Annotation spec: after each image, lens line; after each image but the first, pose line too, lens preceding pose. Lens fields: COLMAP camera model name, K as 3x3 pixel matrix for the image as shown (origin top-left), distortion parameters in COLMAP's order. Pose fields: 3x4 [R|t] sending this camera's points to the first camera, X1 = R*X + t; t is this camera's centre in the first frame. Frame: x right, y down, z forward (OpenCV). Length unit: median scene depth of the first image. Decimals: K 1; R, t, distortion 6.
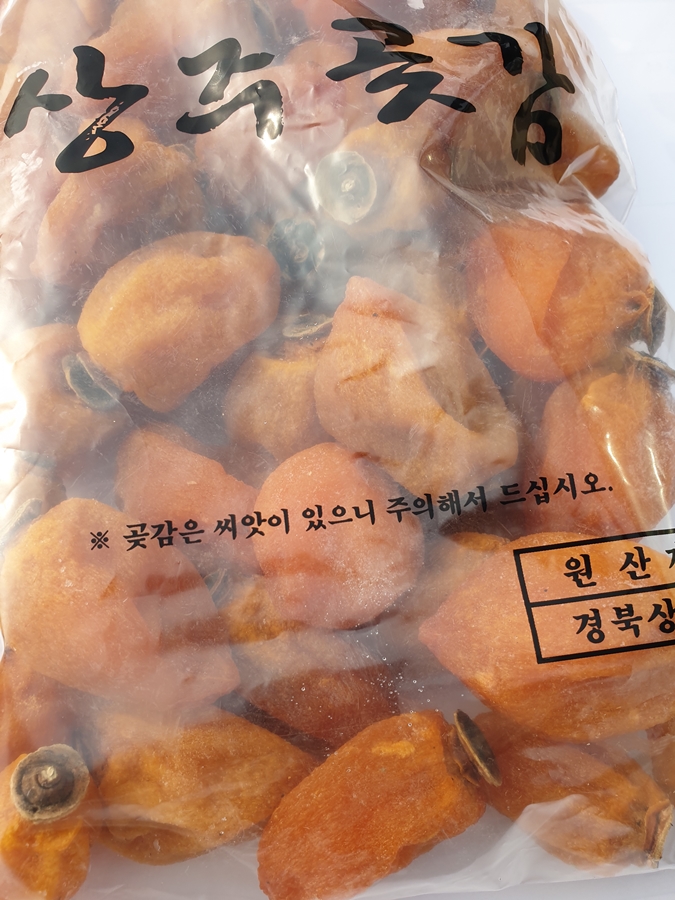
lens RADIAL K [[694.3, 0, 334.6], [0, 694.3, 448.8], [0, 0, 1]] dist [0.009990, -0.016300]
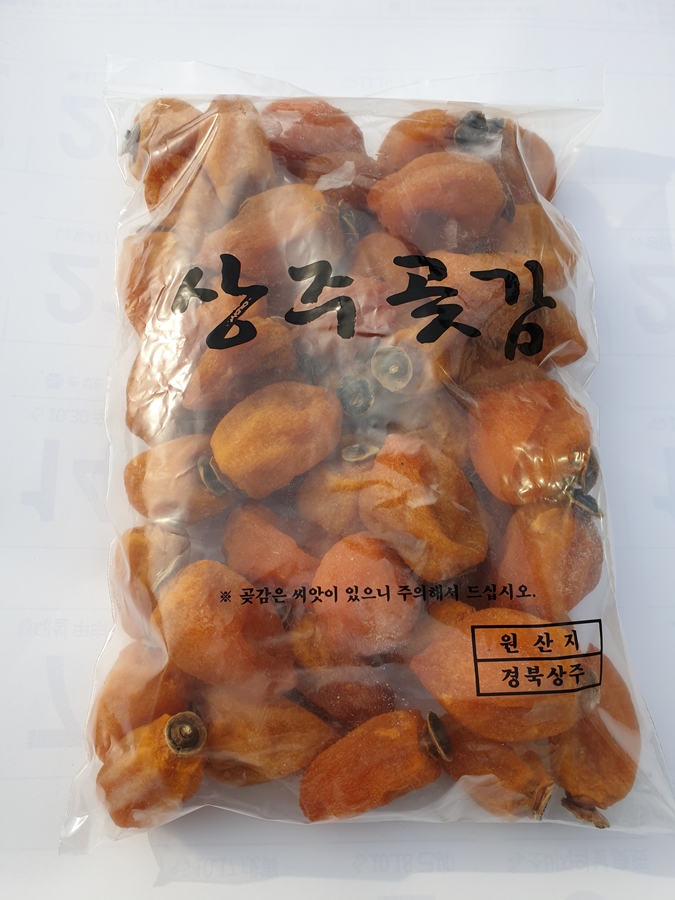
lens RADIAL K [[672.2, 0, 342.6], [0, 672.2, 453.1], [0, 0, 1]] dist [0.092013, -0.163000]
pose [[0.995159, 0.094924, -0.025466, -0.044158], [-0.092809, 0.992910, 0.074276, -0.348202], [0.032336, -0.071553, 0.996913, -0.579113]]
